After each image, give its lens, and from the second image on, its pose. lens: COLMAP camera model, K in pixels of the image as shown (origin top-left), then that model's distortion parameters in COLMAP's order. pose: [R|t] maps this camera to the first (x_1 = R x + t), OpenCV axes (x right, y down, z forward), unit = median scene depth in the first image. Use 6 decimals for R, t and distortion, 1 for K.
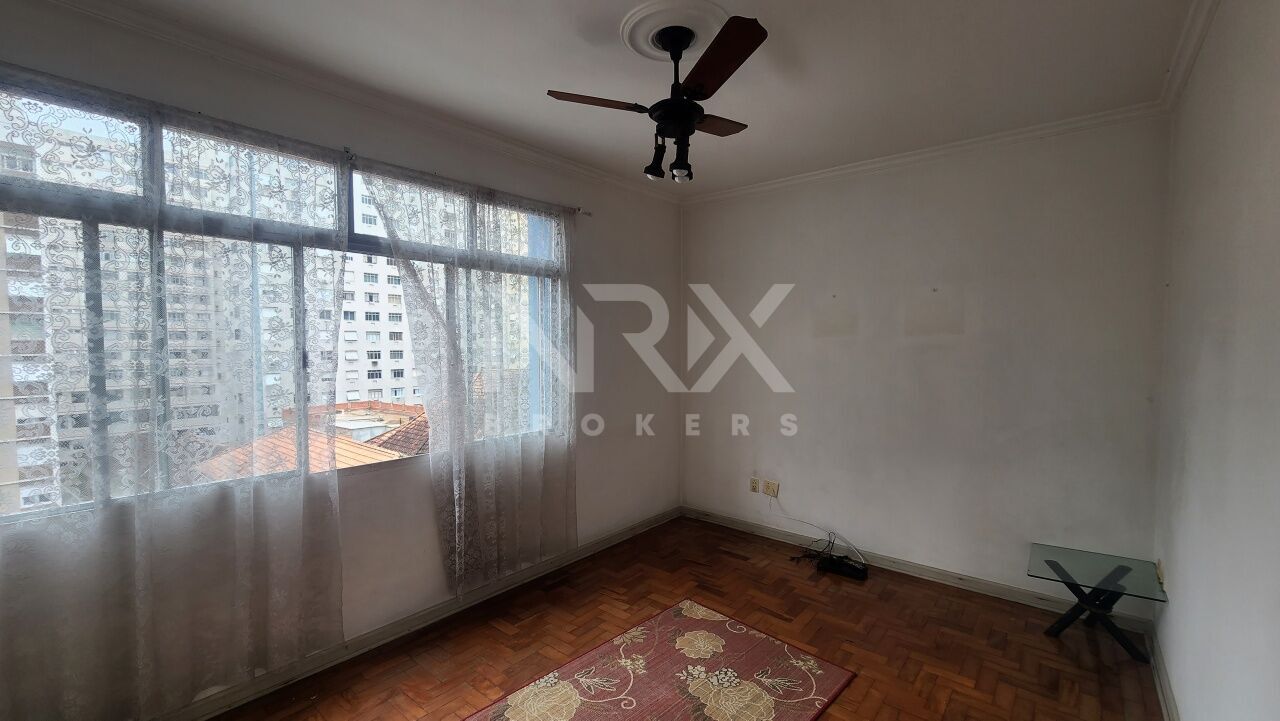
lens RADIAL K [[525.6, 0, 636.6], [0, 525.6, 363.4], [0, 0, 1]] dist [-0.002098, -0.000144]
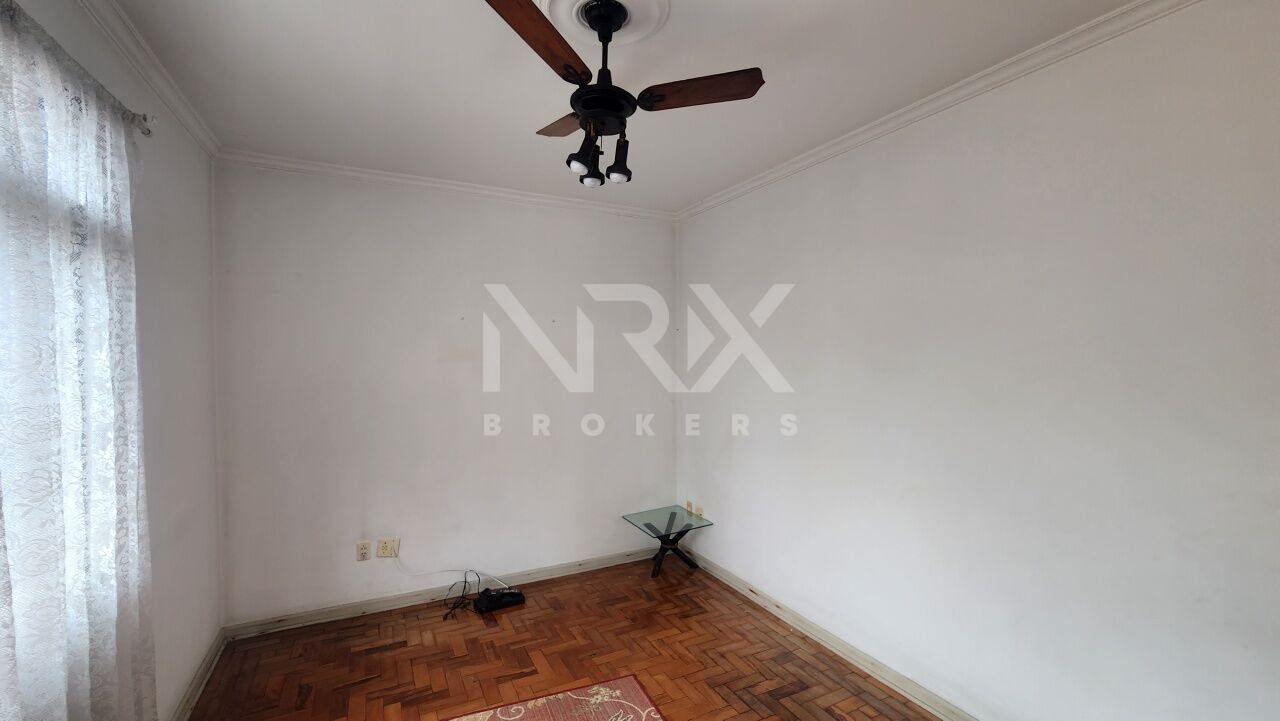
lens RADIAL K [[525.6, 0, 640.4], [0, 525.6, 364.7], [0, 0, 1]] dist [-0.002098, -0.000144]
pose [[0.385305, -0.015099, 0.922666, -0.385693], [0.035389, 0.999372, 0.001576, -0.036650], [-0.922111, 0.032045, 0.385597, 0.364434]]
